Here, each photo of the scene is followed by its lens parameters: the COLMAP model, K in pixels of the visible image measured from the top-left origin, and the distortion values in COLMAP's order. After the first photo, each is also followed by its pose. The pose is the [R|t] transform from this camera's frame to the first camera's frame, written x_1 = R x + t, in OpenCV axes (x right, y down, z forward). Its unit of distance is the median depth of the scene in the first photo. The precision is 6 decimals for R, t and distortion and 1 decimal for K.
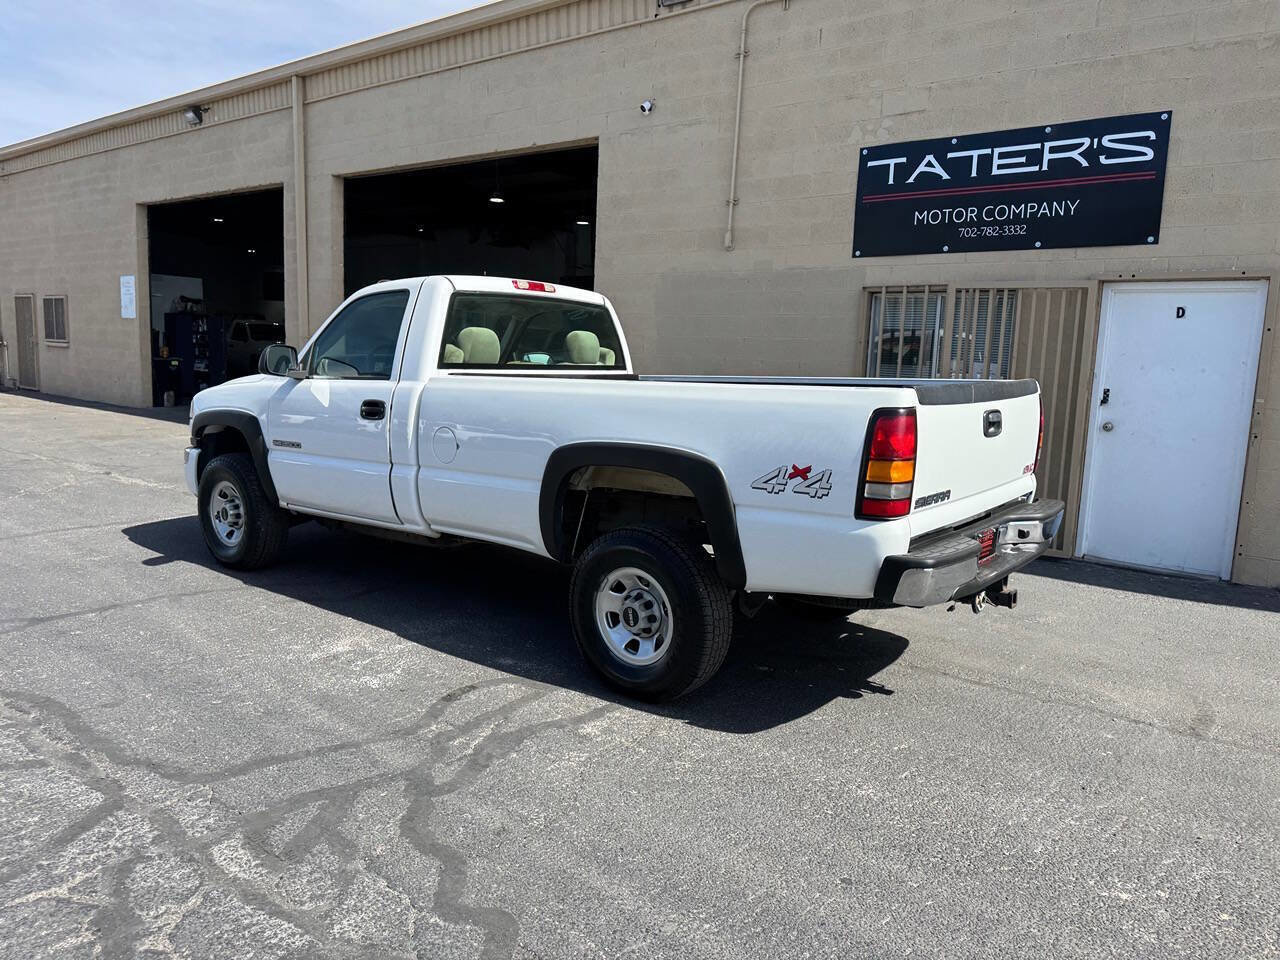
lens RADIAL K [[907.4, 0, 631.3], [0, 907.4, 471.8], [0, 0, 1]] dist [0.049015, -0.059357]
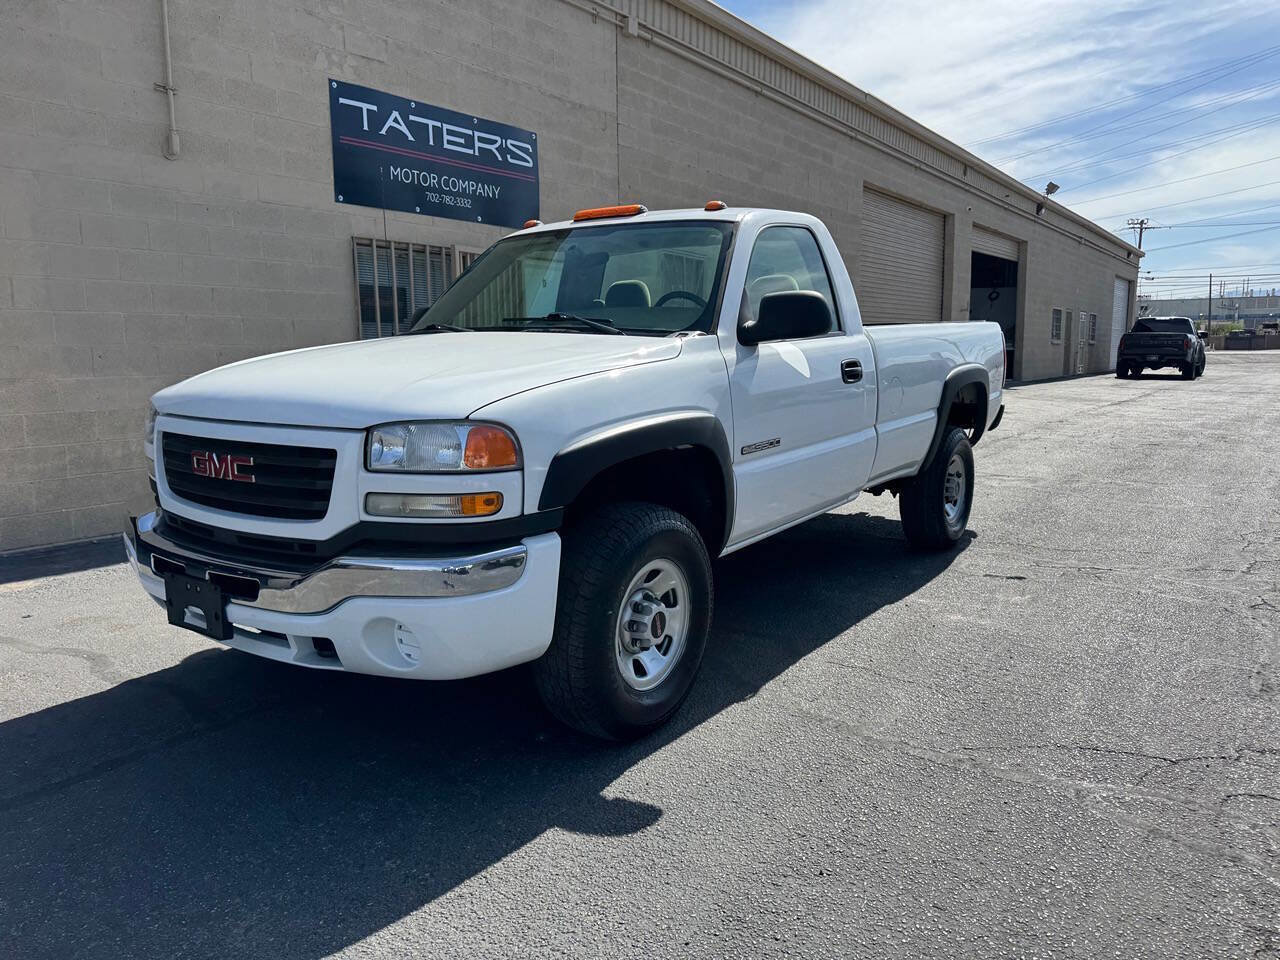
lens RADIAL K [[907.4, 0, 647.2], [0, 907.4, 470.0], [0, 0, 1]] dist [0.049015, -0.059357]
pose [[-0.052316, -0.171425, 0.983807, -0.852048], [0.137707, 0.974506, 0.177127, -0.117543], [-0.989090, 0.144743, -0.027376, 0.930483]]
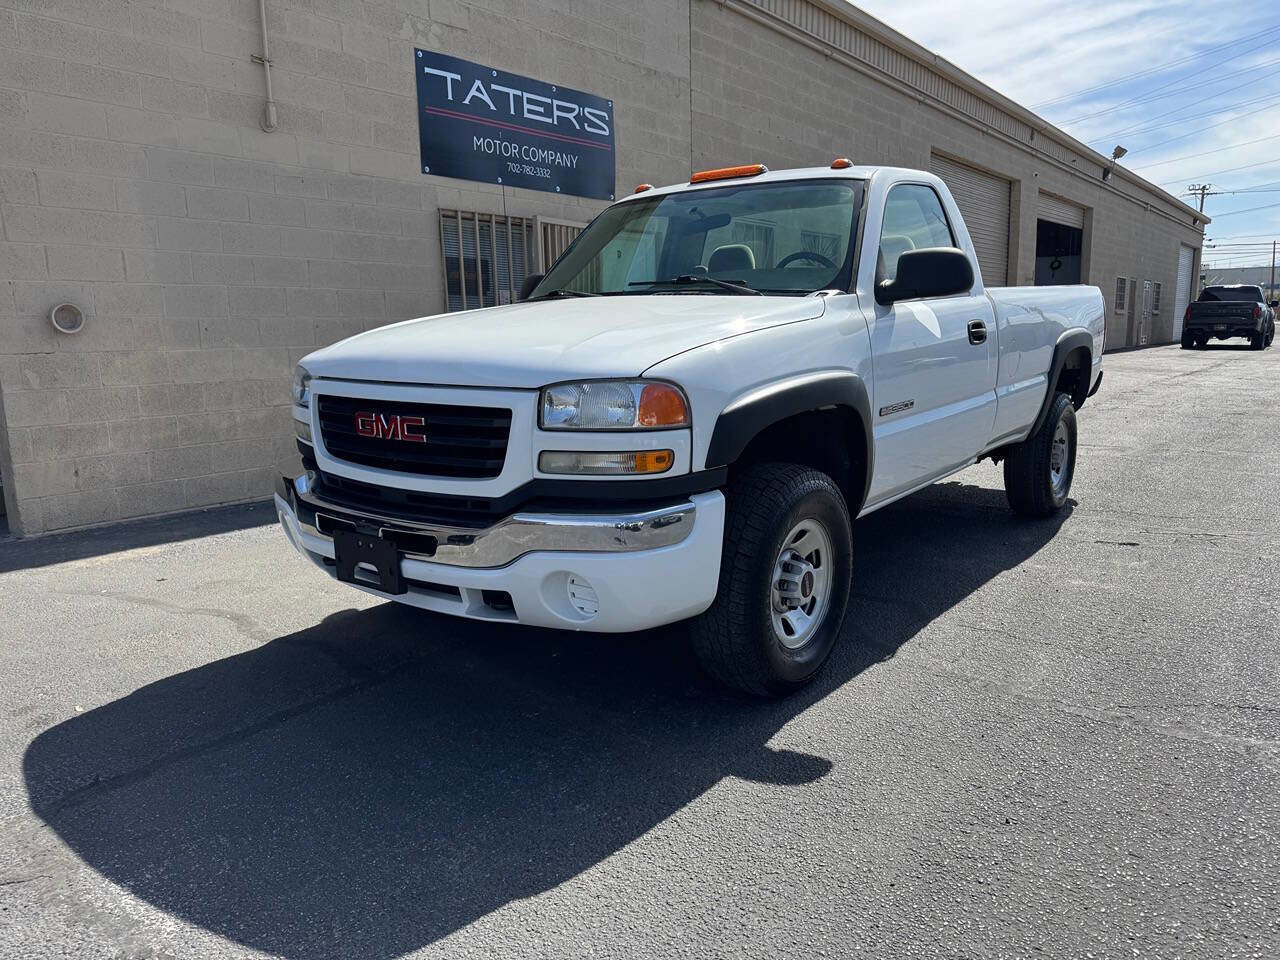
lens RADIAL K [[907.4, 0, 651.9], [0, 907.4, 483.6], [0, 0, 1]] dist [0.049015, -0.059357]
pose [[-0.014483, -0.209929, 0.977609, -0.853804], [0.149081, 0.966330, 0.209716, -0.117119], [-0.988719, 0.148780, 0.017301, 0.987075]]
